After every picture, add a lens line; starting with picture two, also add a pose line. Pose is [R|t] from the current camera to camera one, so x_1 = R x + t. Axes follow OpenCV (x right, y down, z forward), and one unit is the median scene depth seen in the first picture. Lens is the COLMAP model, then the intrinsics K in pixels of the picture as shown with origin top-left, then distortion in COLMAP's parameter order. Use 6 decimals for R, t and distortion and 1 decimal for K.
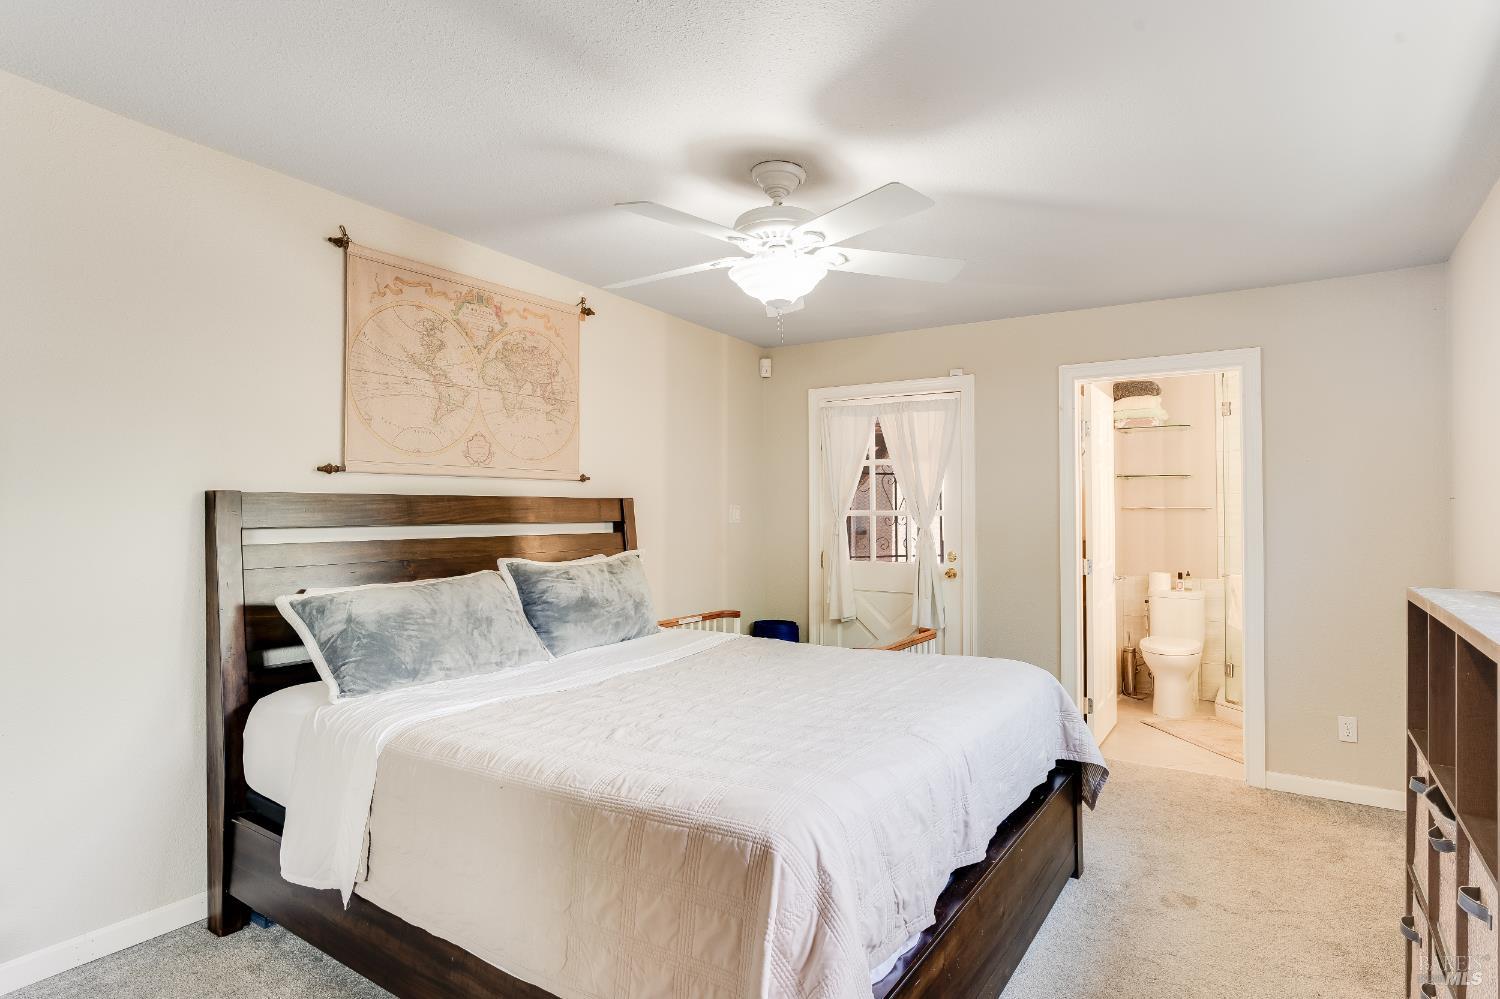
lens RADIAL K [[800.5, 0, 747.4], [0, 800.5, 492.8], [0, 0, 1]] dist [-0.007718, 0.004418]
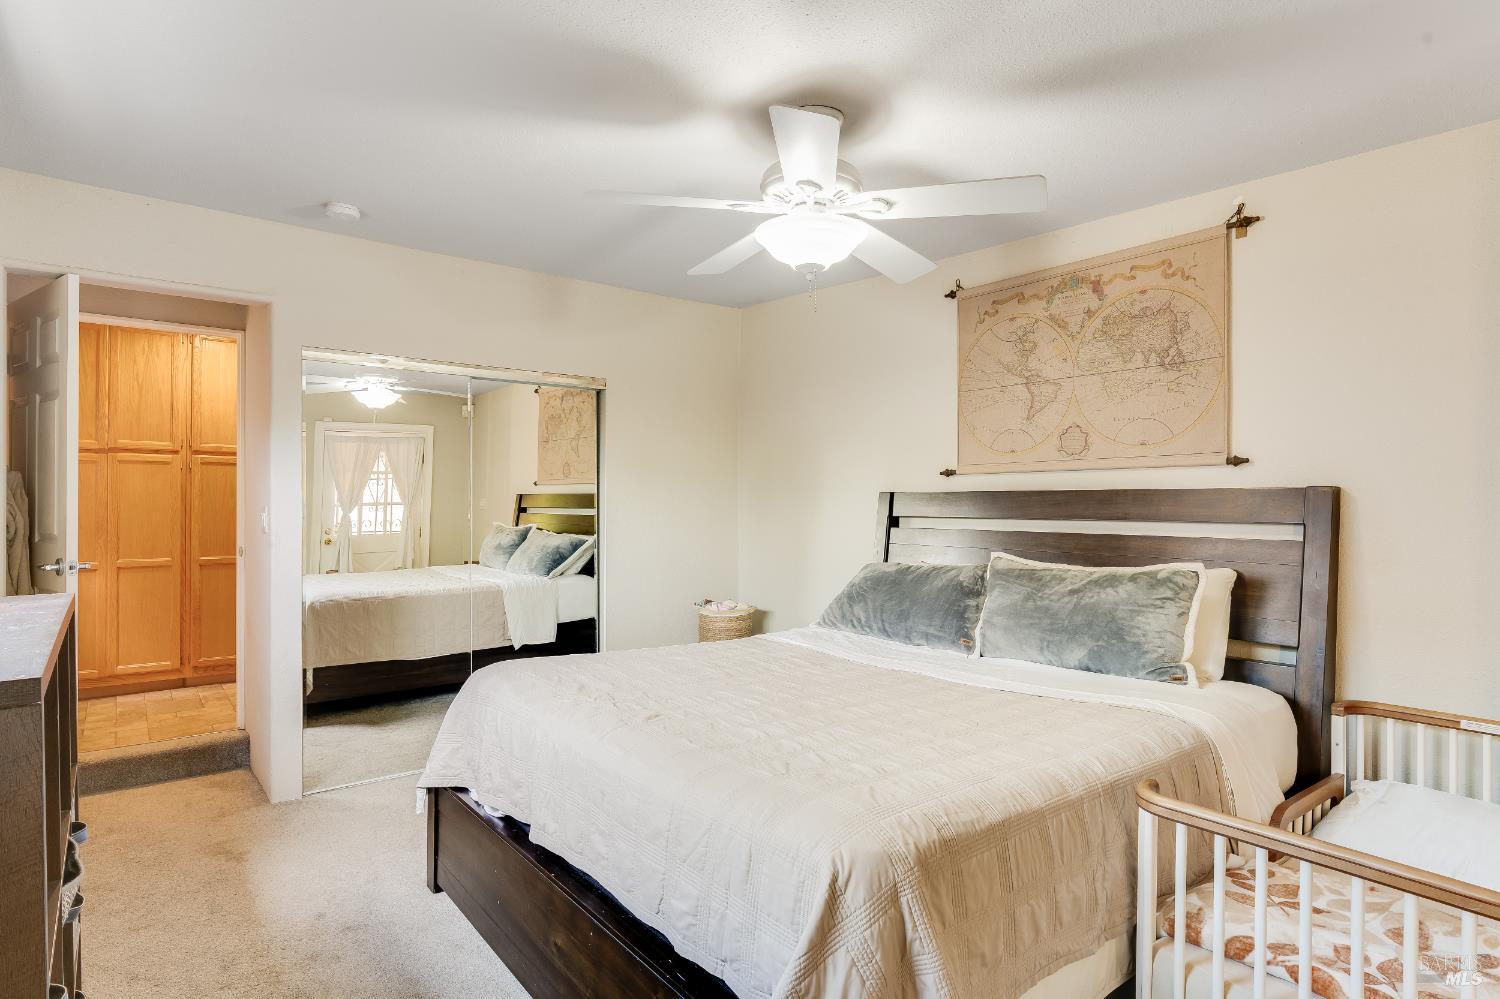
lens RADIAL K [[789.3, 0, 748.2], [0, 789.3, 510.9], [0, 0, 1]] dist [-0.004318, 0.000400]
pose [[-0.296243, 0.004589, -0.955101, 0.681344], [0.015507, 0.999880, -0.000006, 0.022668], [0.954987, -0.014813, -0.296279, 0.911077]]
